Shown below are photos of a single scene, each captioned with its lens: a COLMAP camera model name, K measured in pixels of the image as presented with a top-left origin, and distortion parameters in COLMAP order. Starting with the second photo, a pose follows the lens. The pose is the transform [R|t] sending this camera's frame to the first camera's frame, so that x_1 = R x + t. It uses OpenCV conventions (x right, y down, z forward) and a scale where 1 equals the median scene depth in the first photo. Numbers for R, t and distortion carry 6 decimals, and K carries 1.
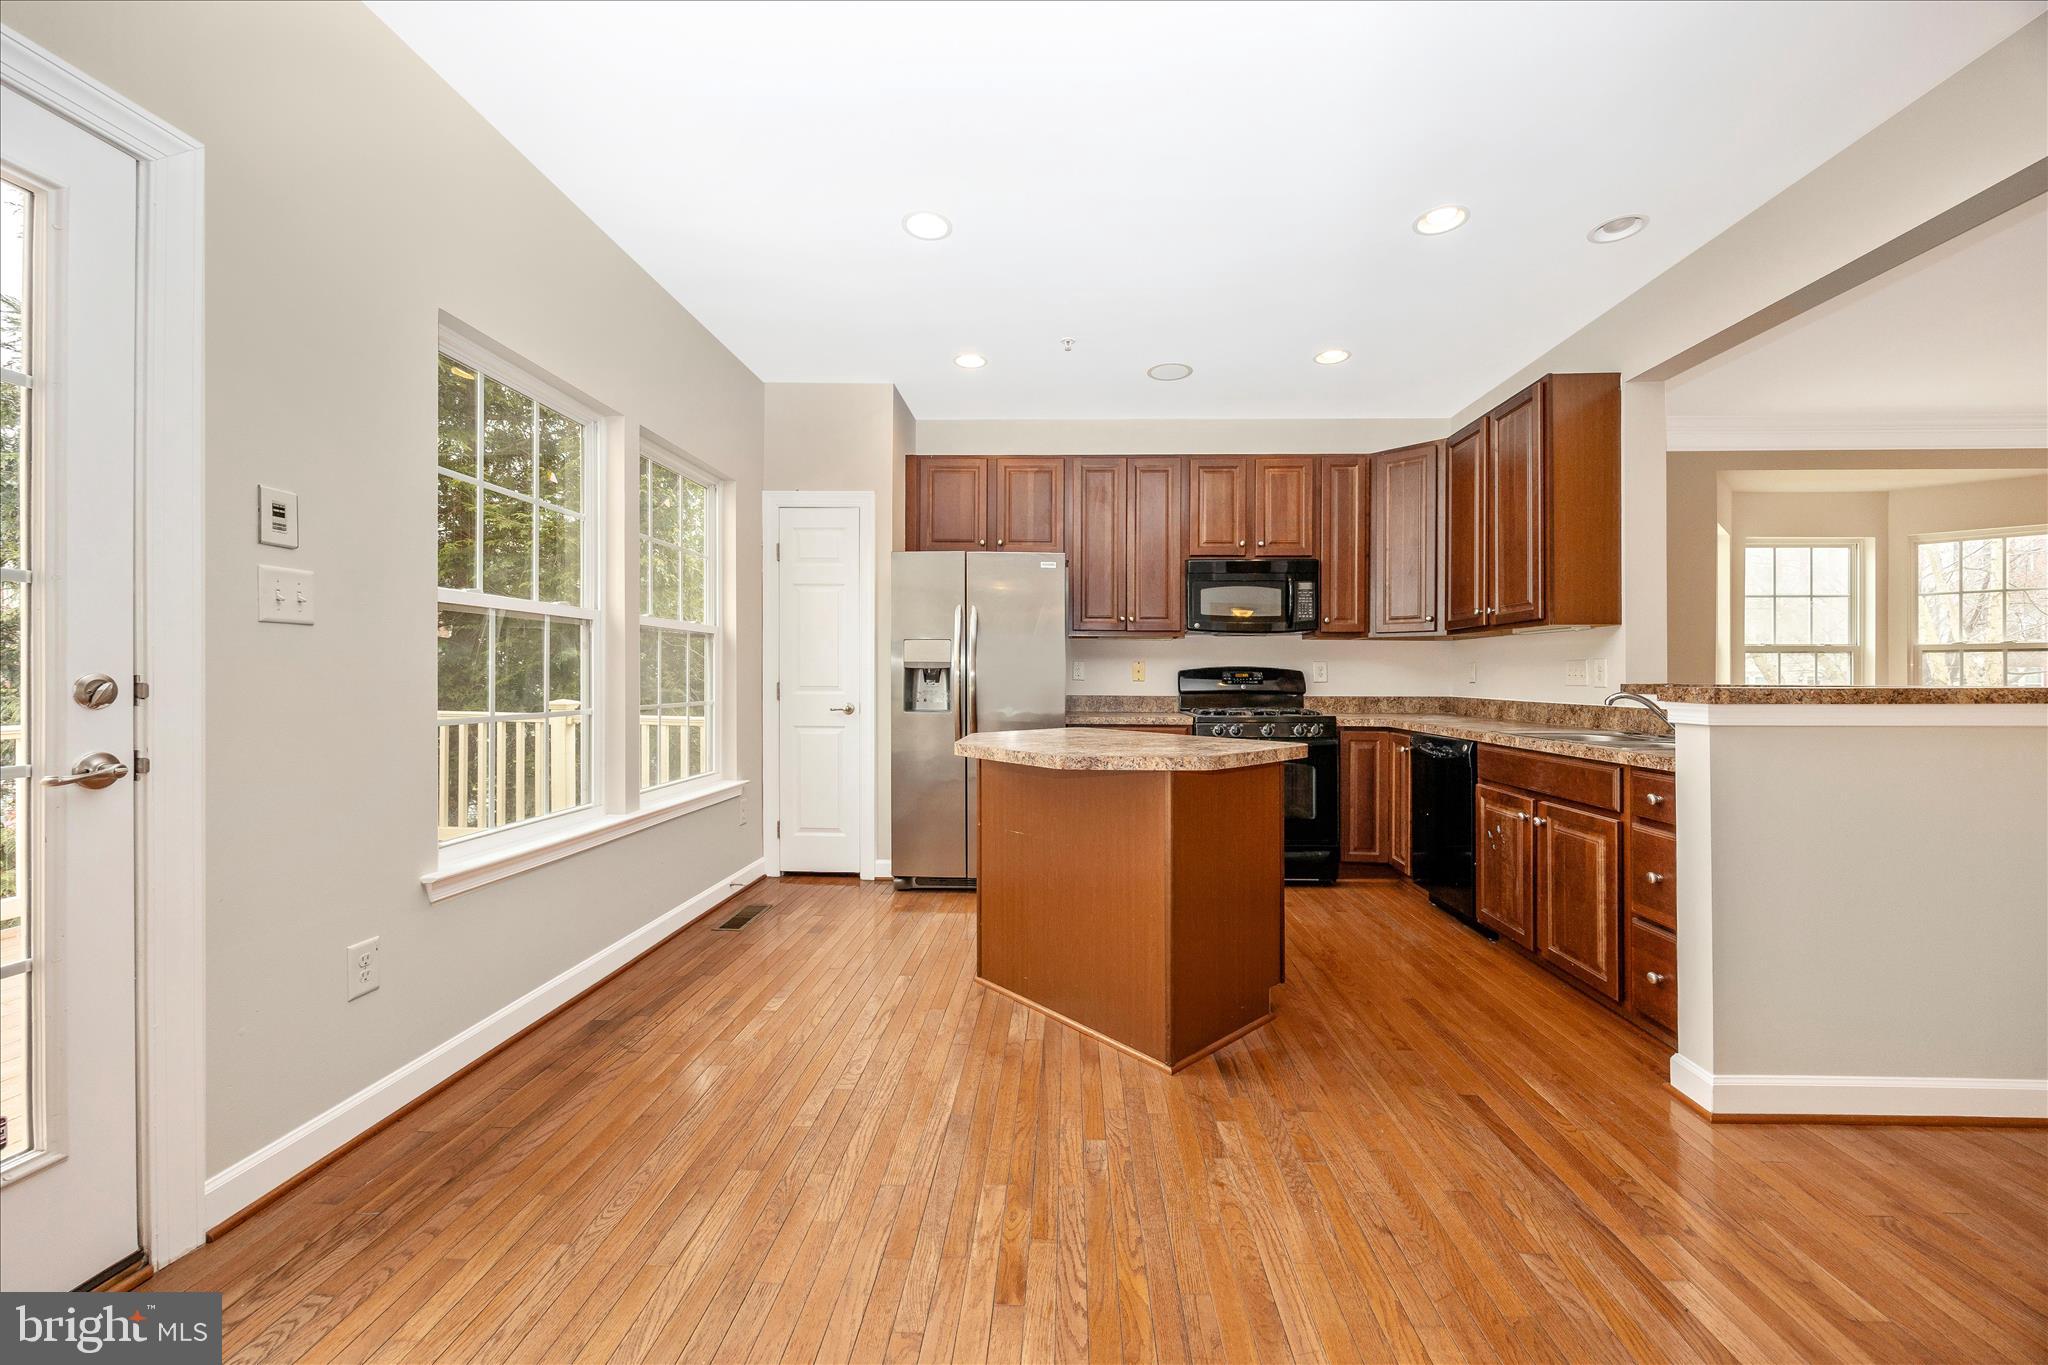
lens RADIAL K [[786.1, 0, 1036.8], [0, 786.1, 668.9], [0, 0, 1]] dist [-0.004049, 0.000609]
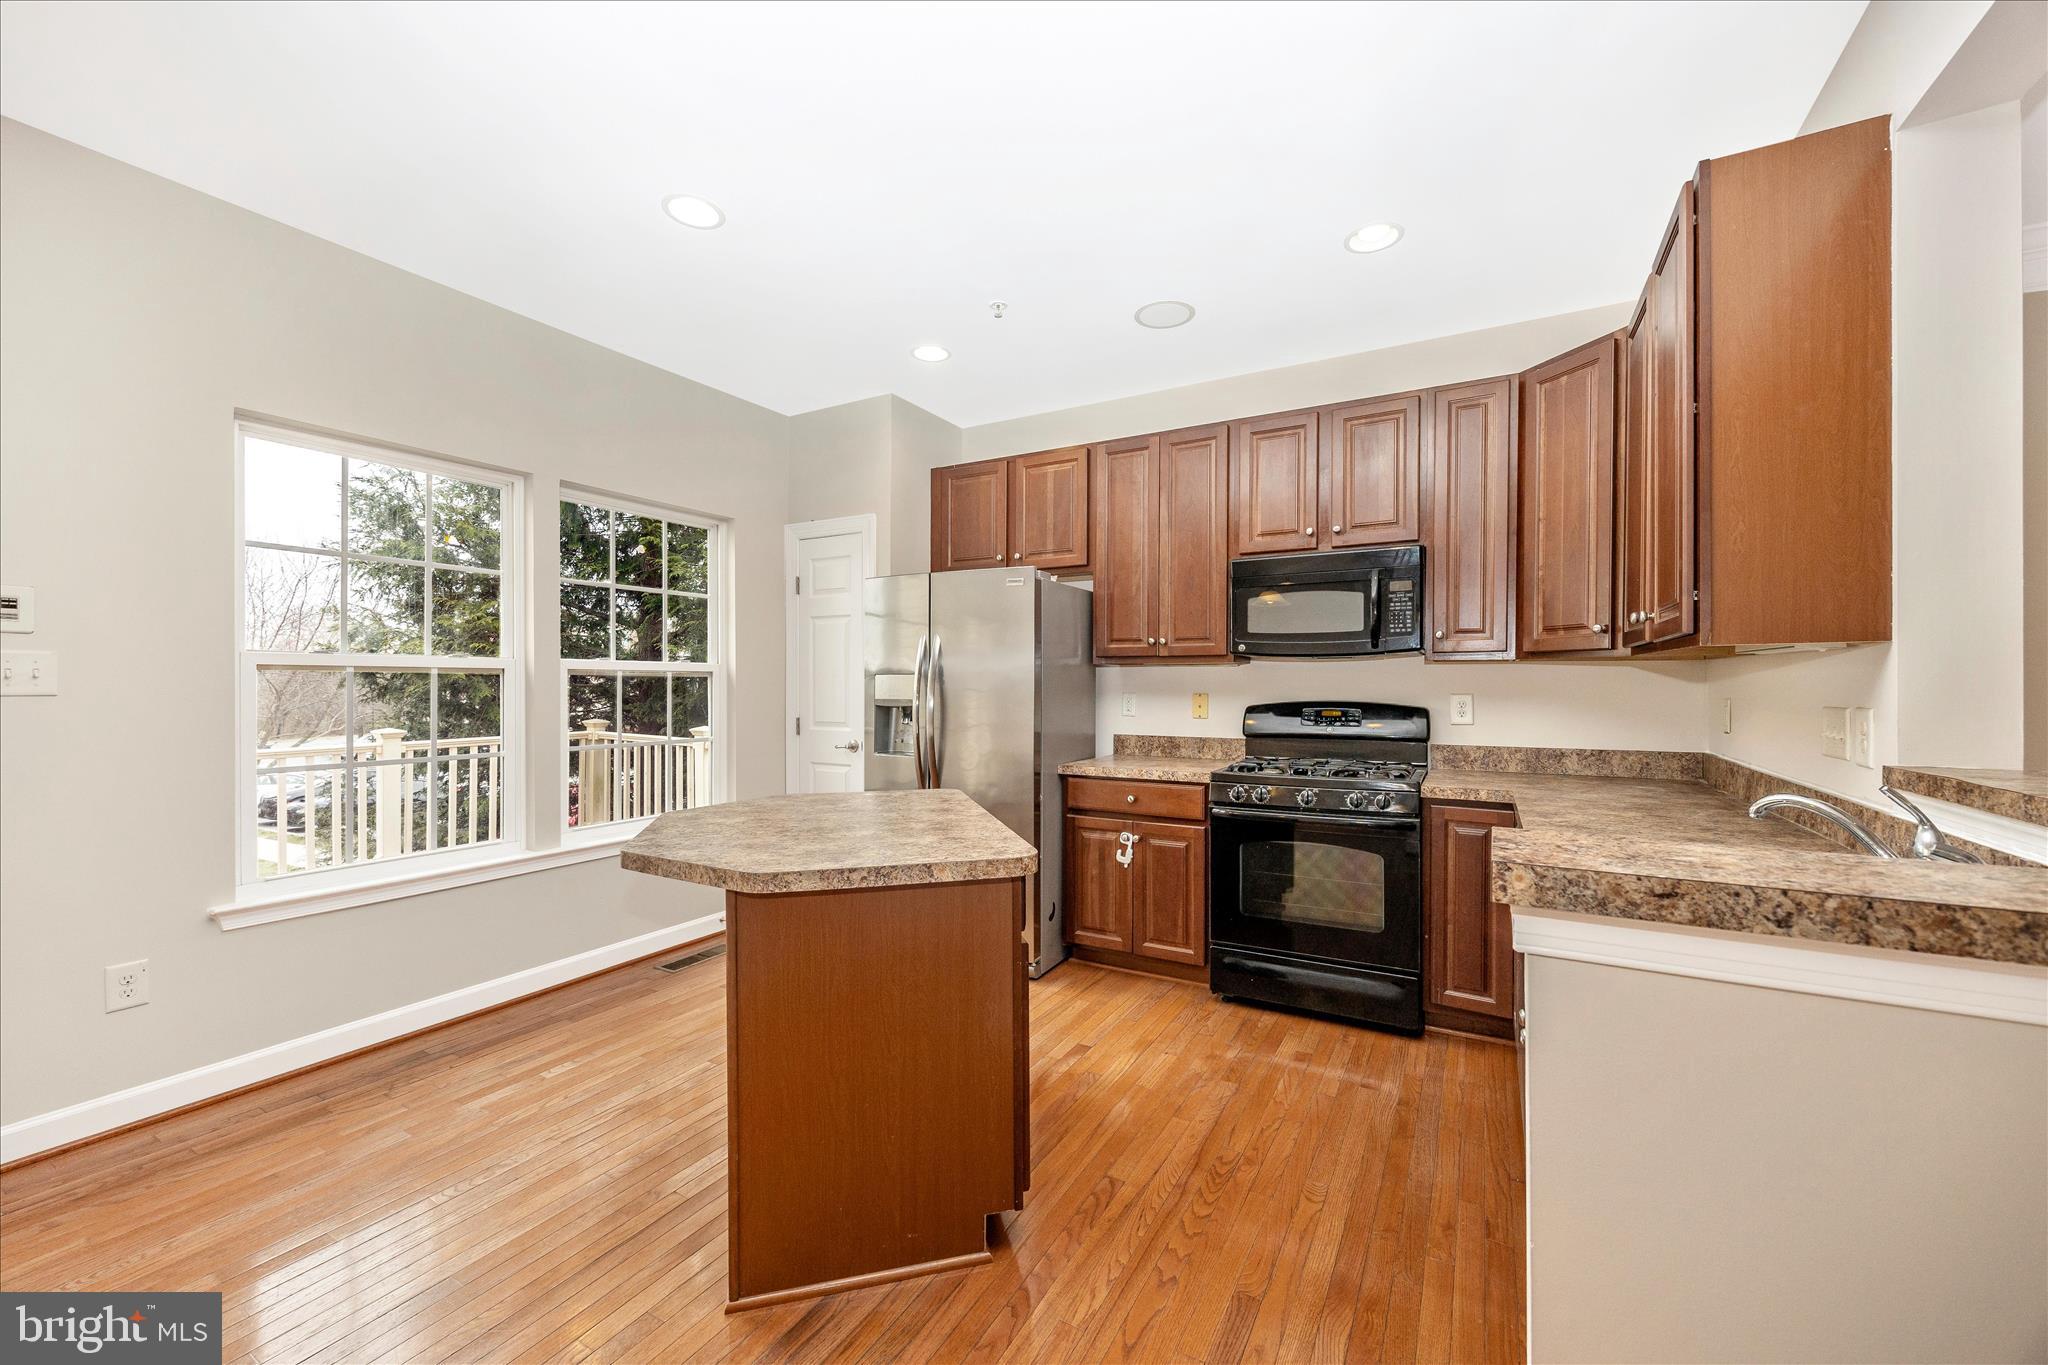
lens RADIAL K [[786.1, 0, 1027.5], [0, 786.1, 682.6], [0, 0, 1]] dist [-0.004049, 0.000609]
pose [[0.886909, -0.005075, -0.461916, 0.406491], [0.008676, 0.999946, 0.005672, -0.031129], [0.461863, -0.009039, 0.886905, 0.273087]]
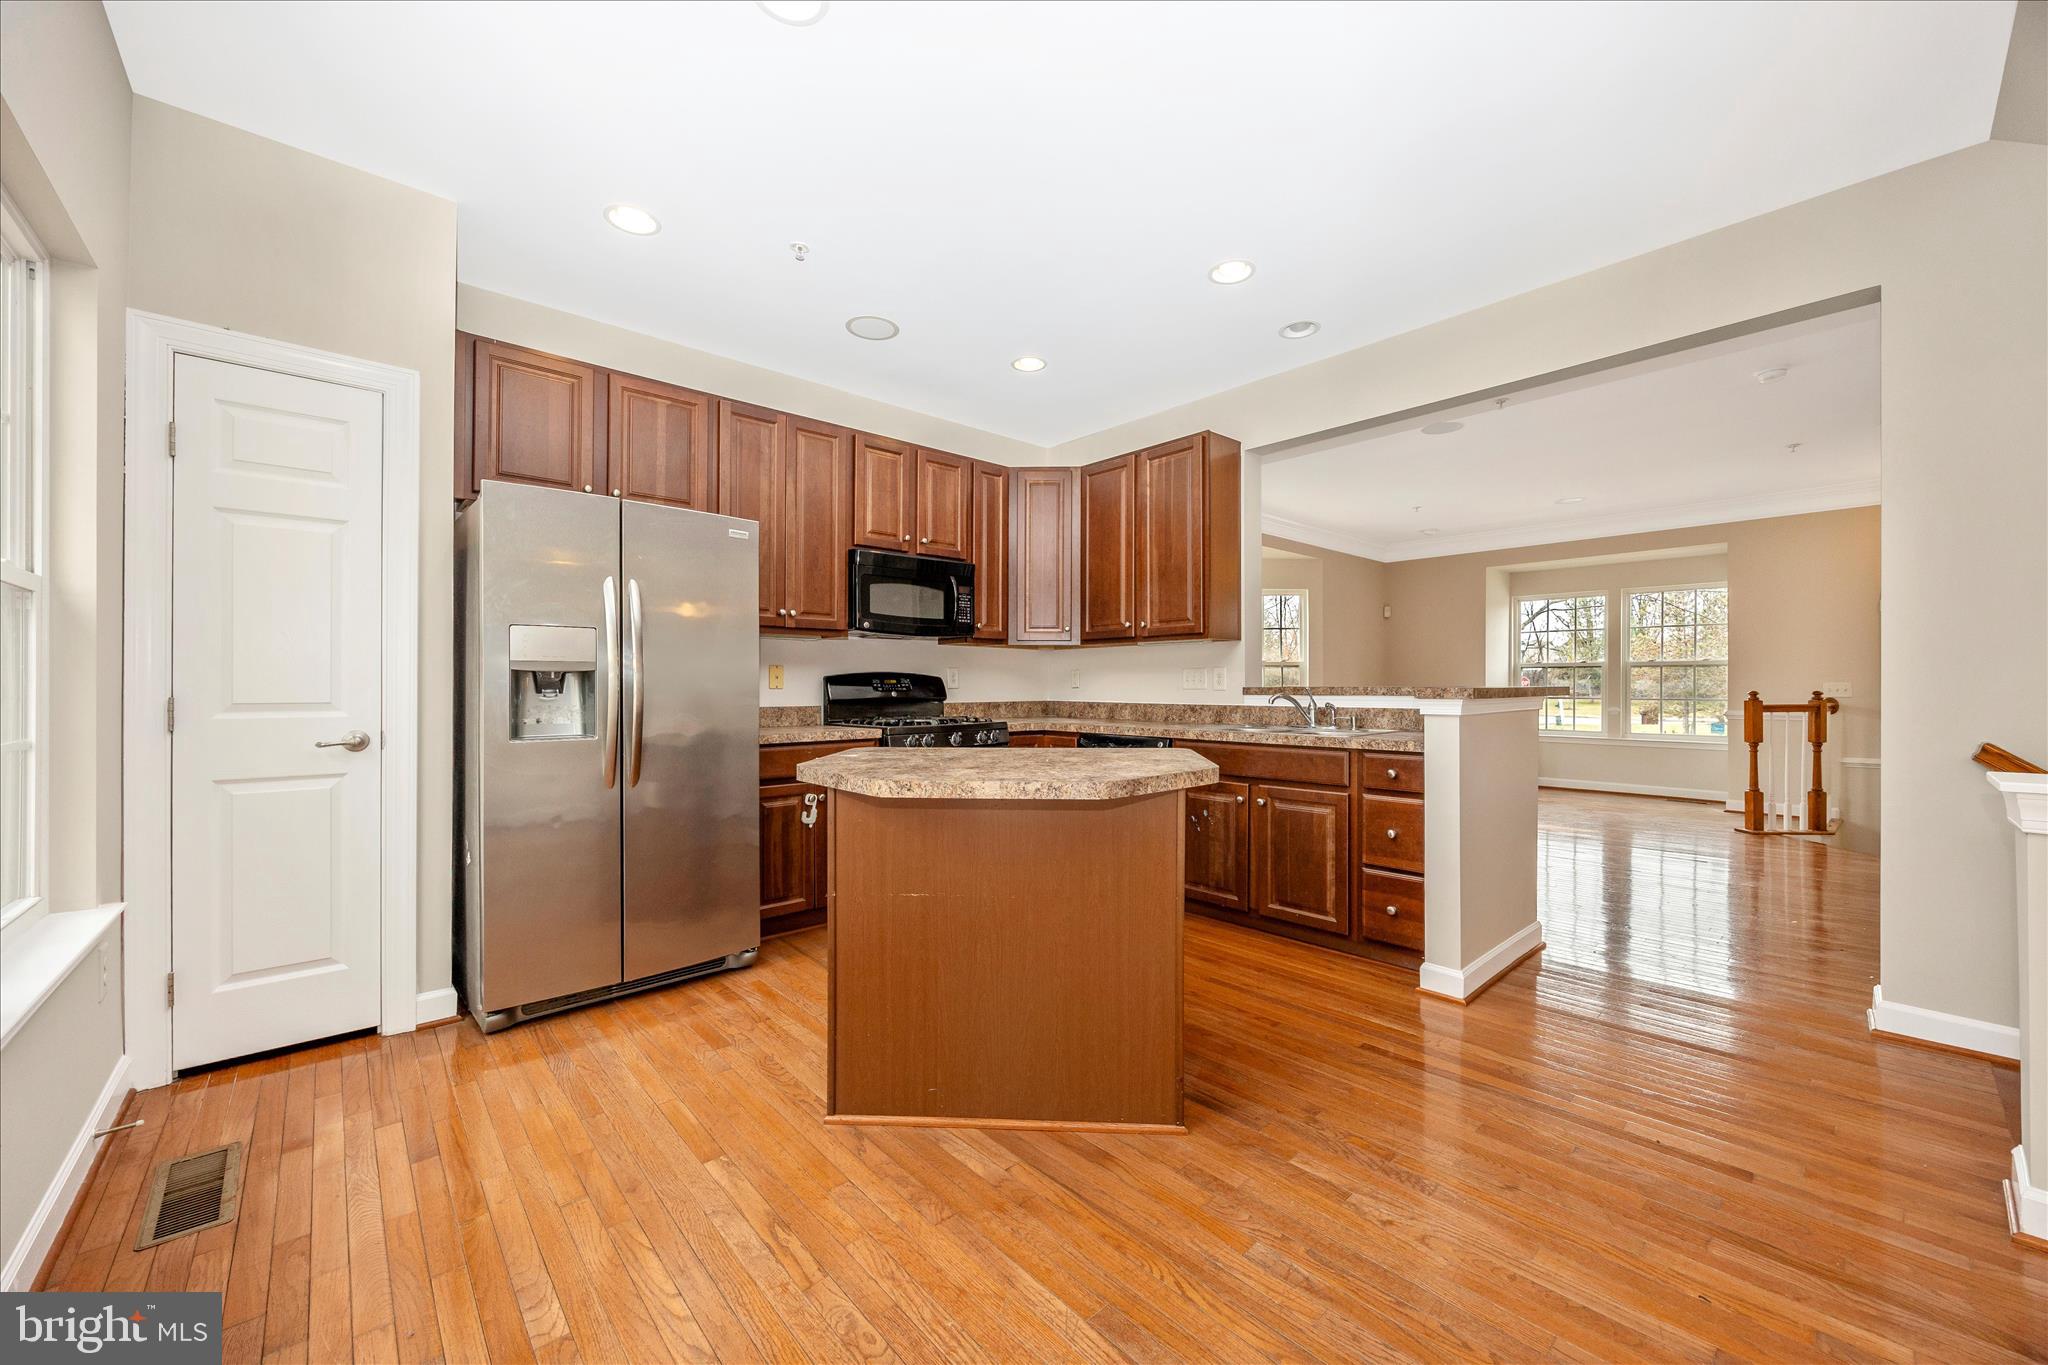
lens RADIAL K [[786.1, 0, 1037.1], [0, 786.1, 670.5], [0, 0, 1]] dist [-0.004049, 0.000609]
pose [[0.709129, 0.007902, 0.705035, -0.310903], [-0.002580, 0.999960, -0.008612, 0.003357], [-0.705074, 0.004288, 0.709120, 0.269024]]
